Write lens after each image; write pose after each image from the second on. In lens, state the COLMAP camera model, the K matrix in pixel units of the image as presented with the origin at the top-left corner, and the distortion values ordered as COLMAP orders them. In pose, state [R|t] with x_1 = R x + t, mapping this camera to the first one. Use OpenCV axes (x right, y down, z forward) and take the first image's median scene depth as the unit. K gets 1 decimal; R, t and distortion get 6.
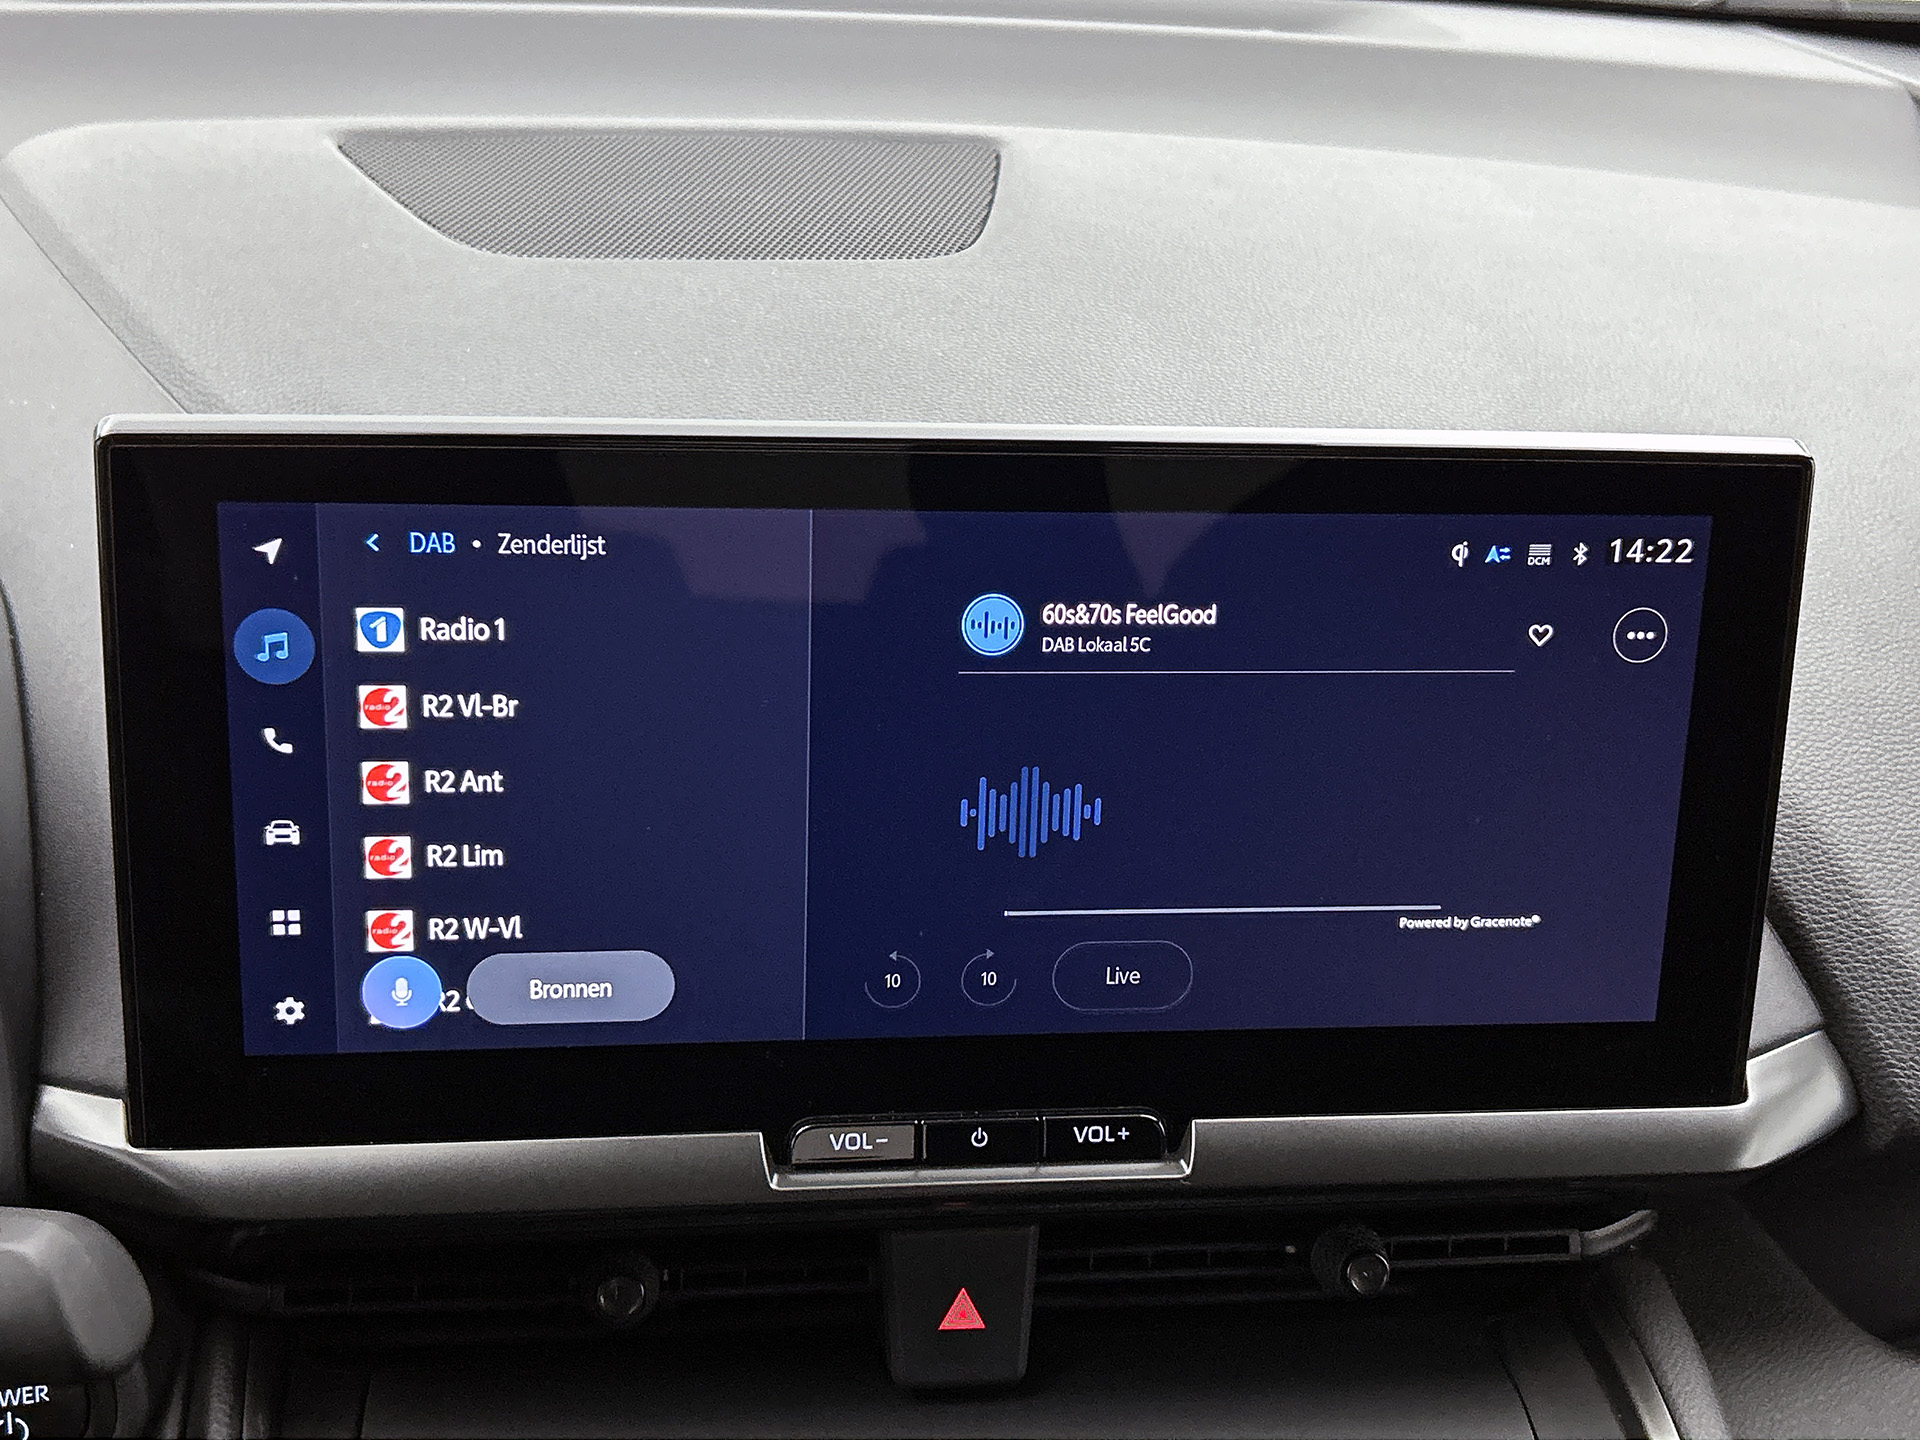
lens RADIAL K [[2407.9, 0, 1010.6], [0, 2407.9, 760.4], [0, 0, 1]] dist [0.179118, -0.744671]
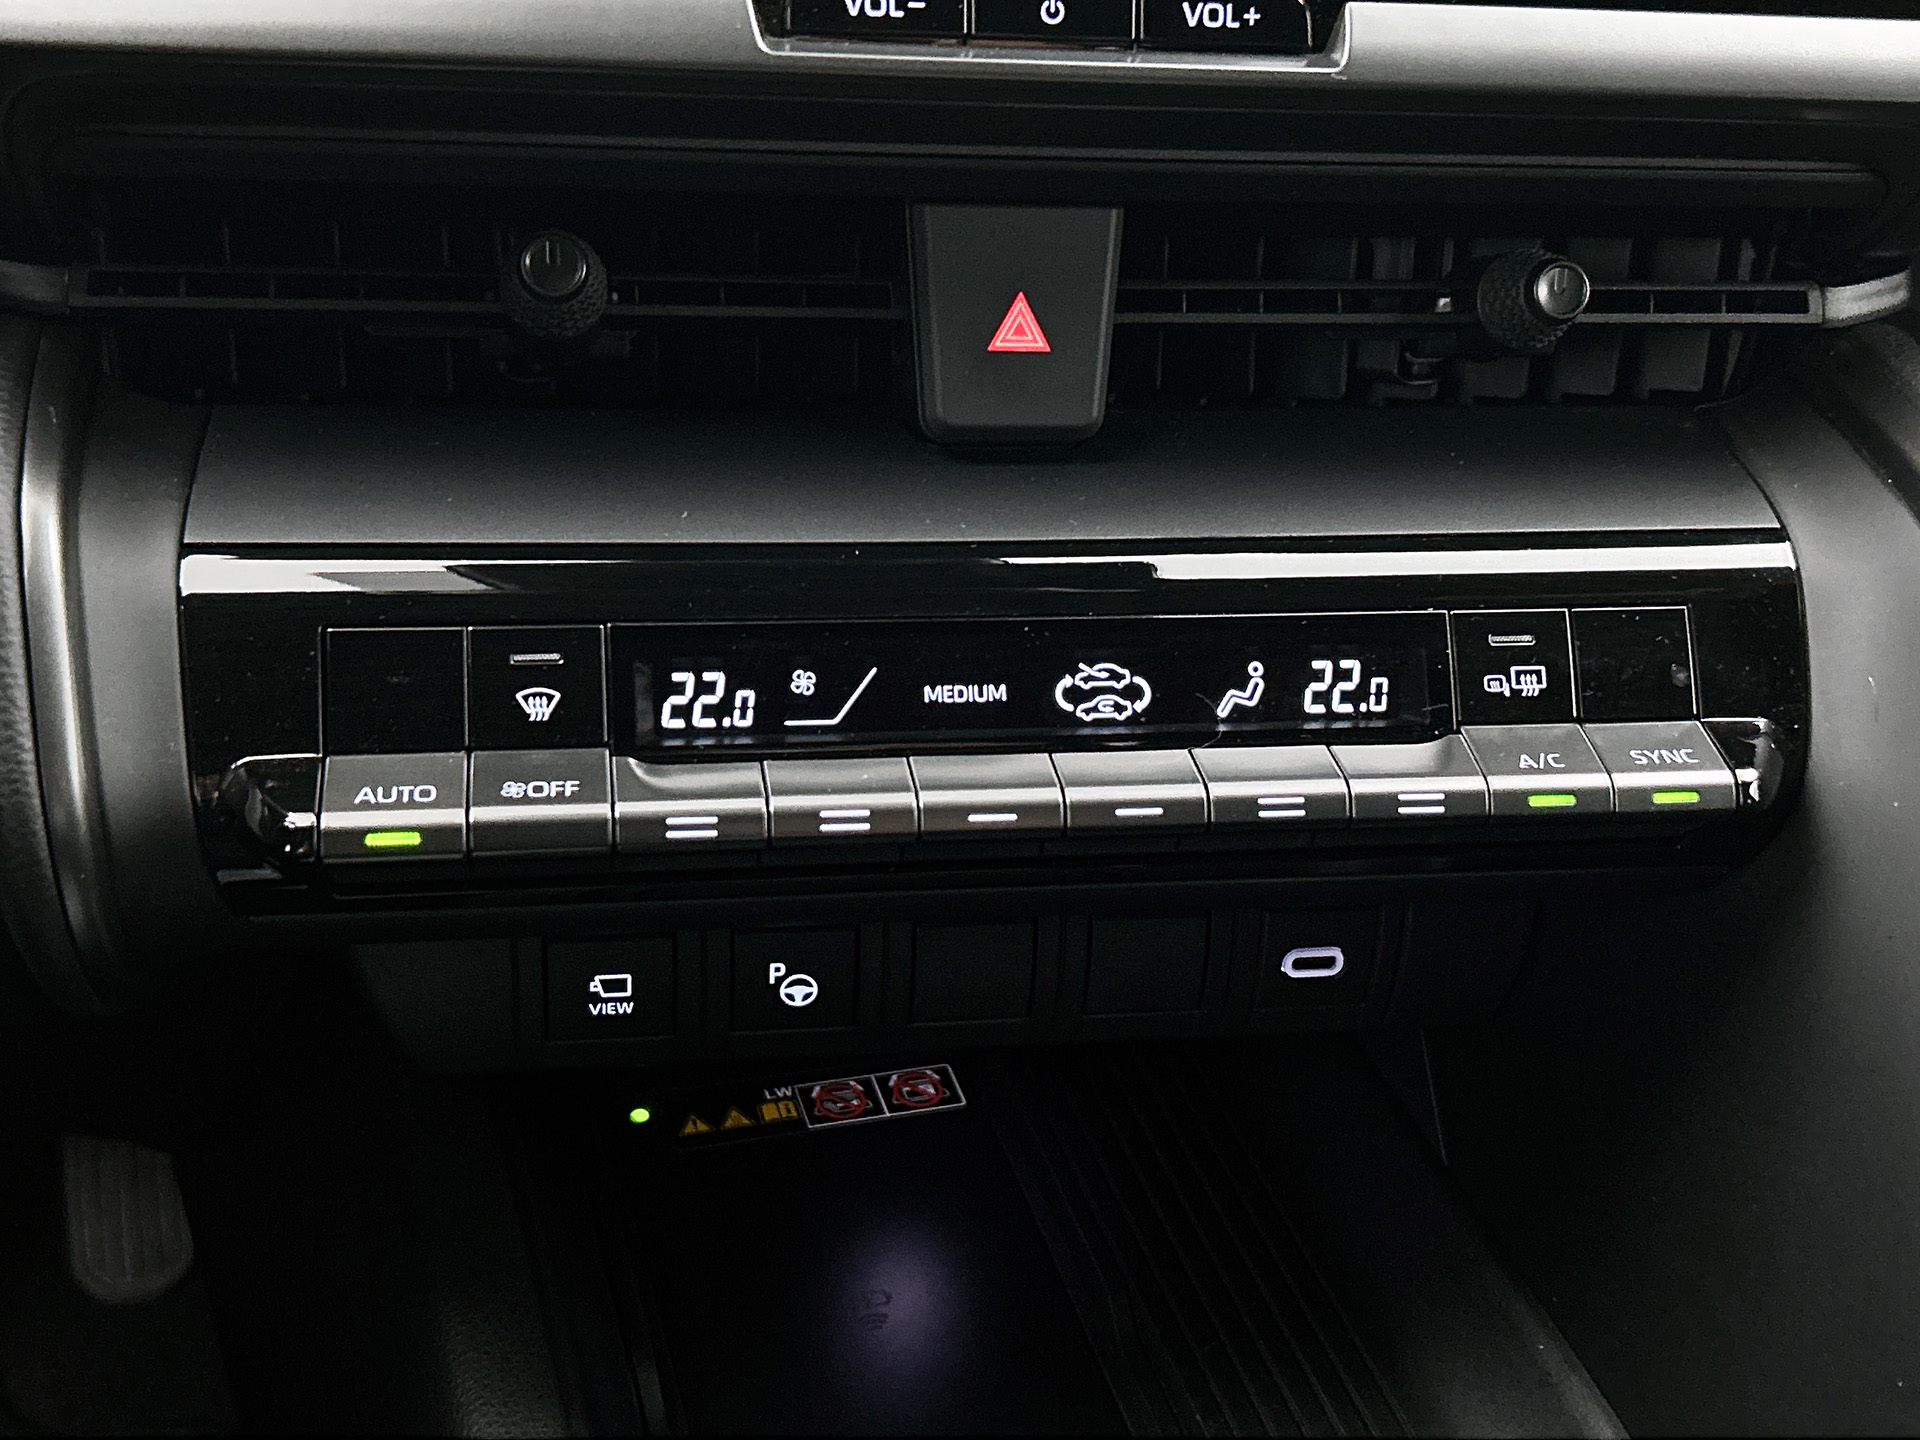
lens RADIAL K [[2407.9, 0, 1010.6], [0, 2407.9, 760.4], [0, 0, 1]] dist [0.179118, -0.744671]
pose [[0.999453, -0.008703, 0.031901, -0.049687], [0.006995, 0.998556, 0.053269, 0.336282], [-0.032319, -0.053017, 0.998070, 0.272262]]
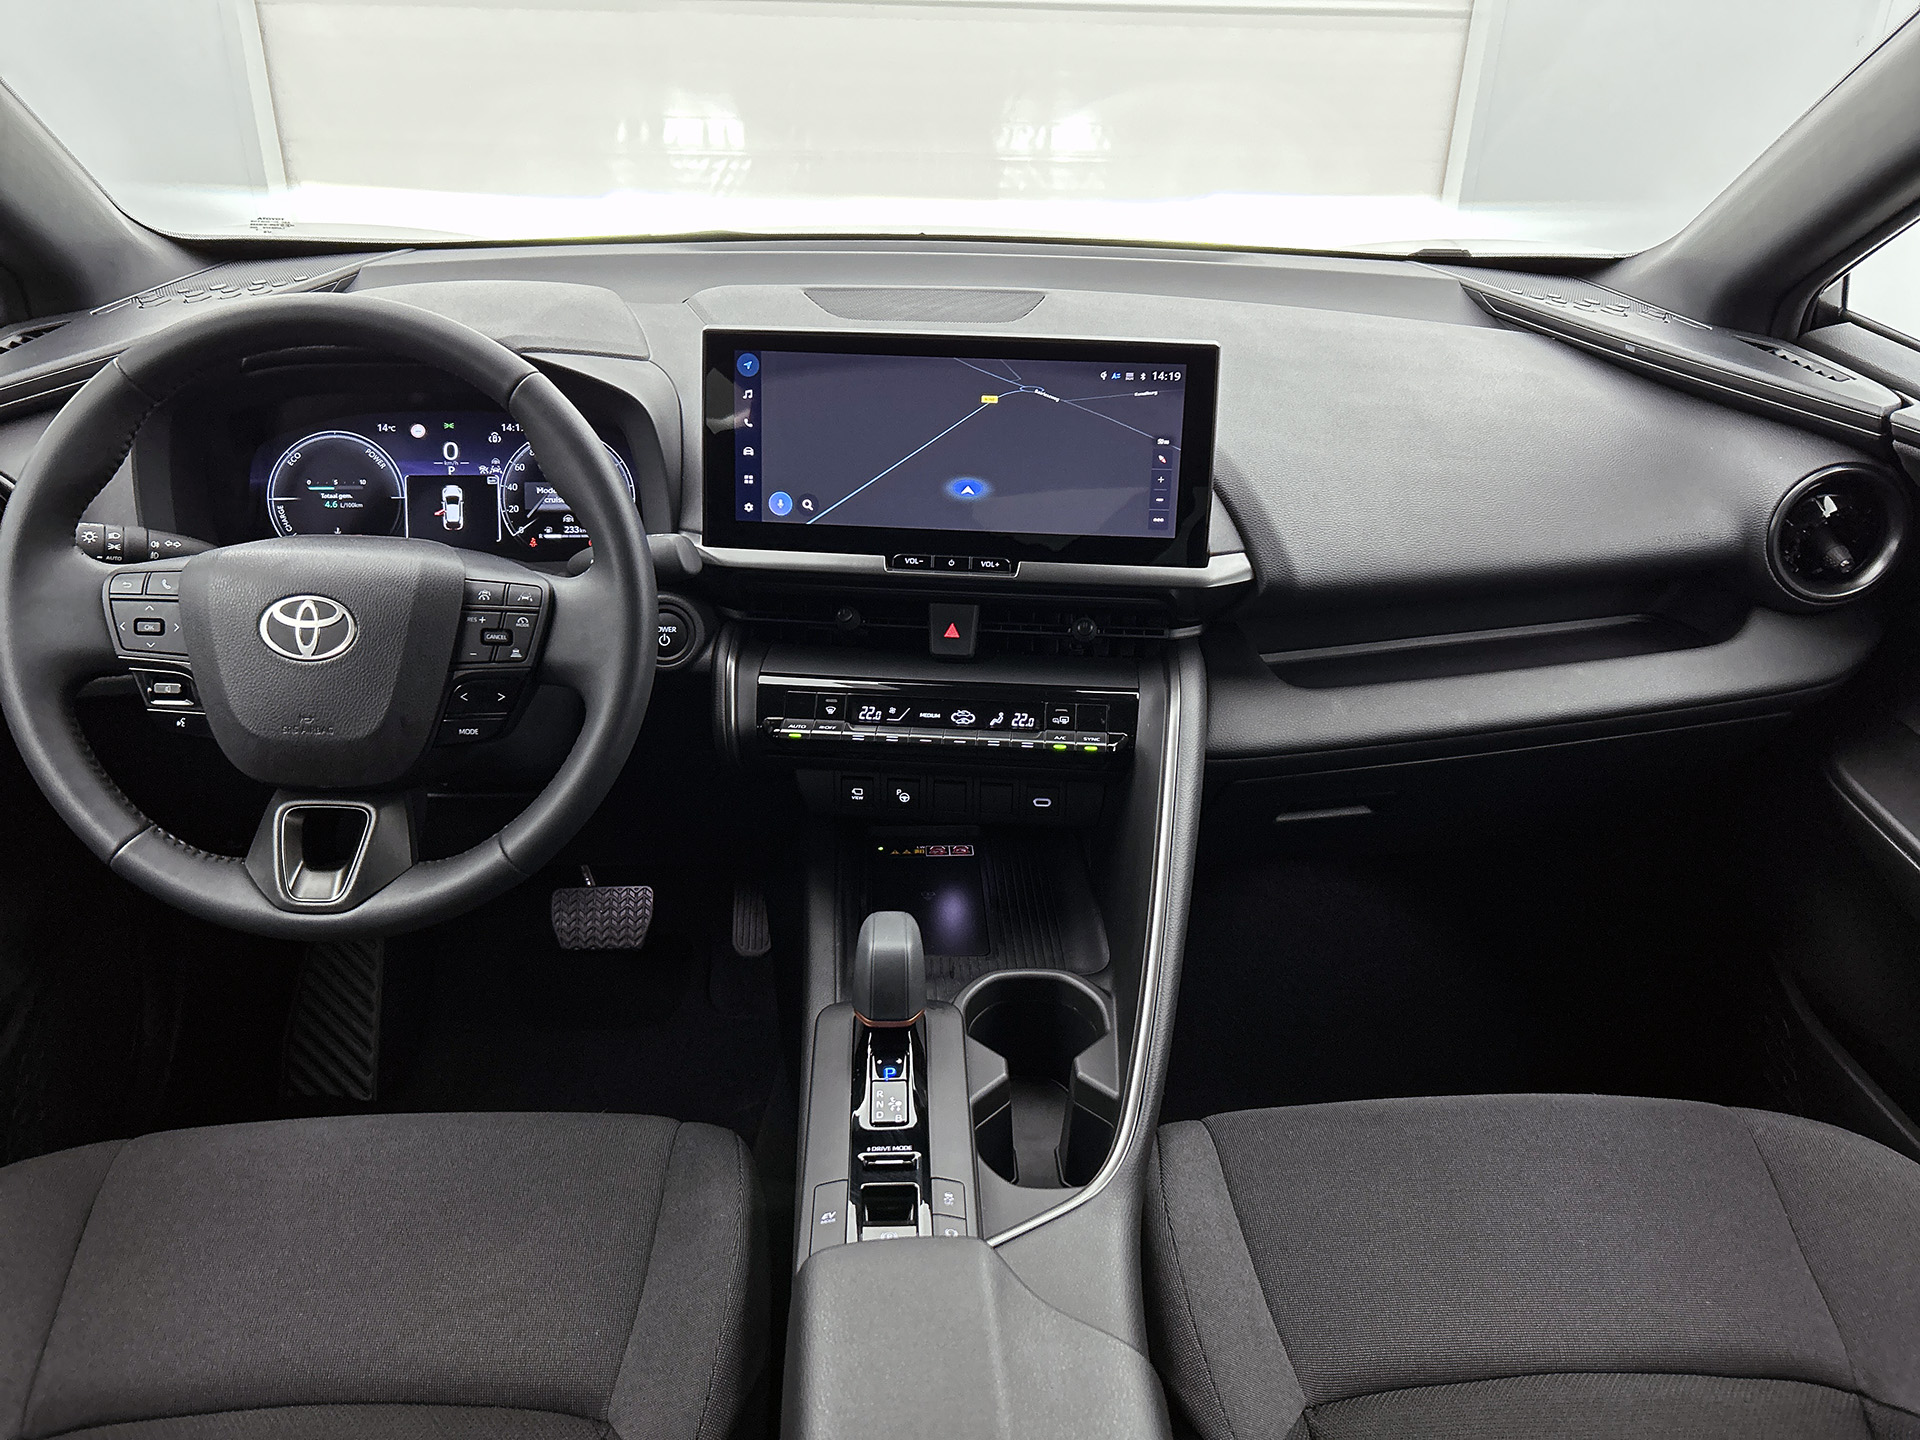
lens RADIAL K [[1436.3, 0, 976.3], [0, 1436.3, 721.3], [0, 0, 1]] dist [0.111800, -0.205448]
pose [[0.977117, 0.043987, -0.208103, 0.422240], [-0.057164, 0.996694, -0.057731, 0.471094], [0.204876, 0.068306, 0.976402, -0.833703]]
